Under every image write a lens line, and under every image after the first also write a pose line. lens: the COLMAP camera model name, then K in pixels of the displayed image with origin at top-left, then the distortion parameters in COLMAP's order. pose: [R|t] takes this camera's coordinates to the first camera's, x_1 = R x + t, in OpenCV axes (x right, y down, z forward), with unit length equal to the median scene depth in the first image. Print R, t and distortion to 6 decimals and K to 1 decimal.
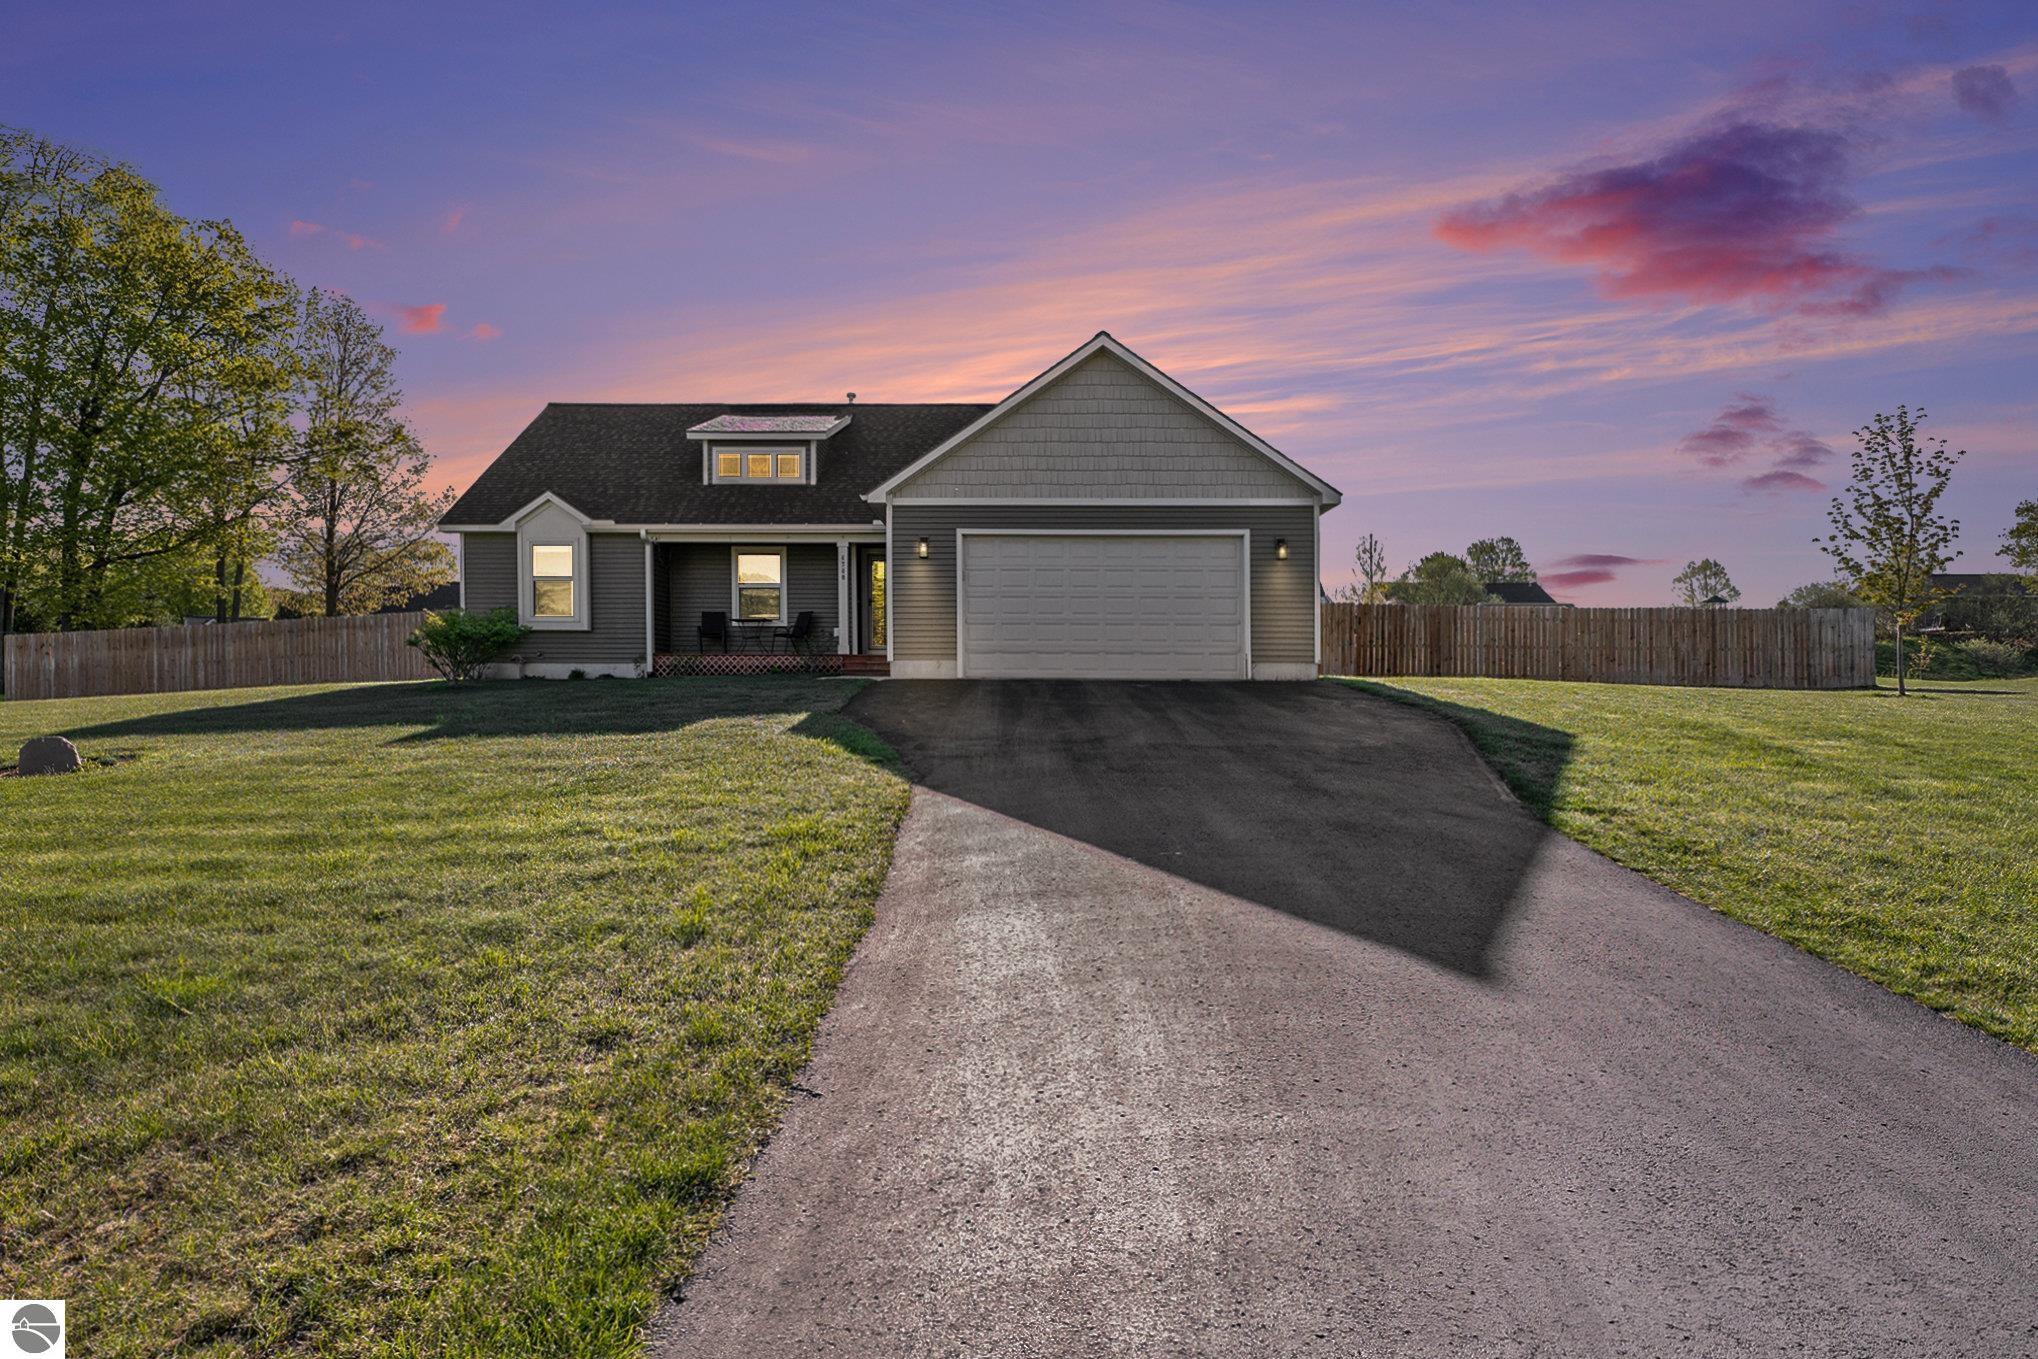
lens RADIAL K [[1166.6, 0, 1025.3], [0, 1166.6, 701.8], [0, 0, 1]] dist [-0.000034, 0.000032]
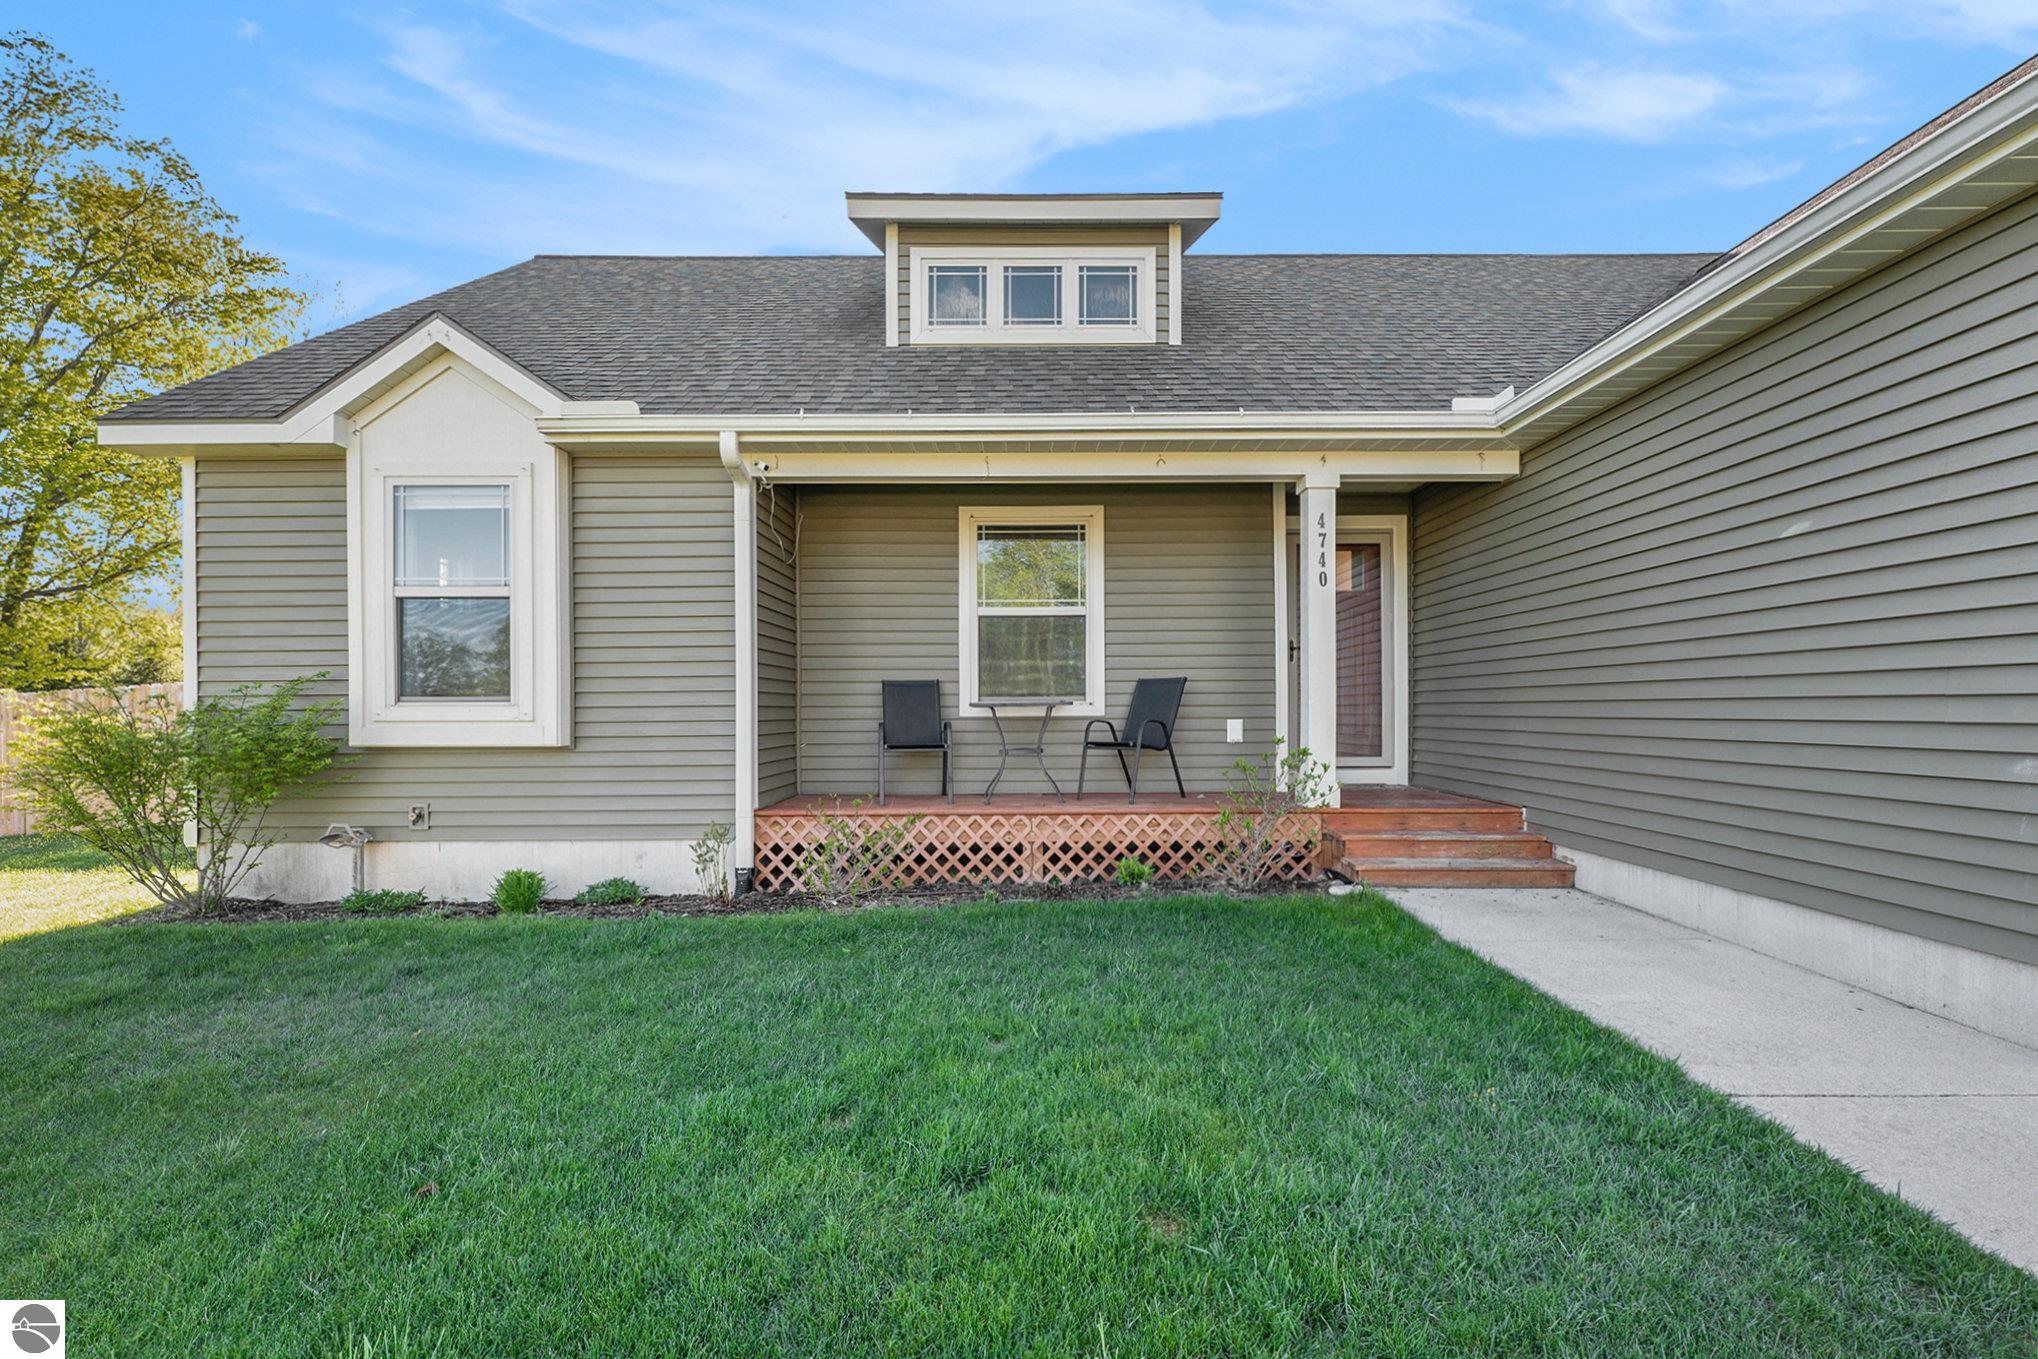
lens RADIAL K [[928.3, 0, 1035.9], [0, 928.3, 680.5], [0, 0, 1]] dist [-0.002304, -0.000114]
pose [[0.999961, -0.008027, 0.003738, -0.242338], [0.008198, 0.998791, -0.048467, -0.065717], [-0.003344, 0.048496, 0.998818, 0.742241]]
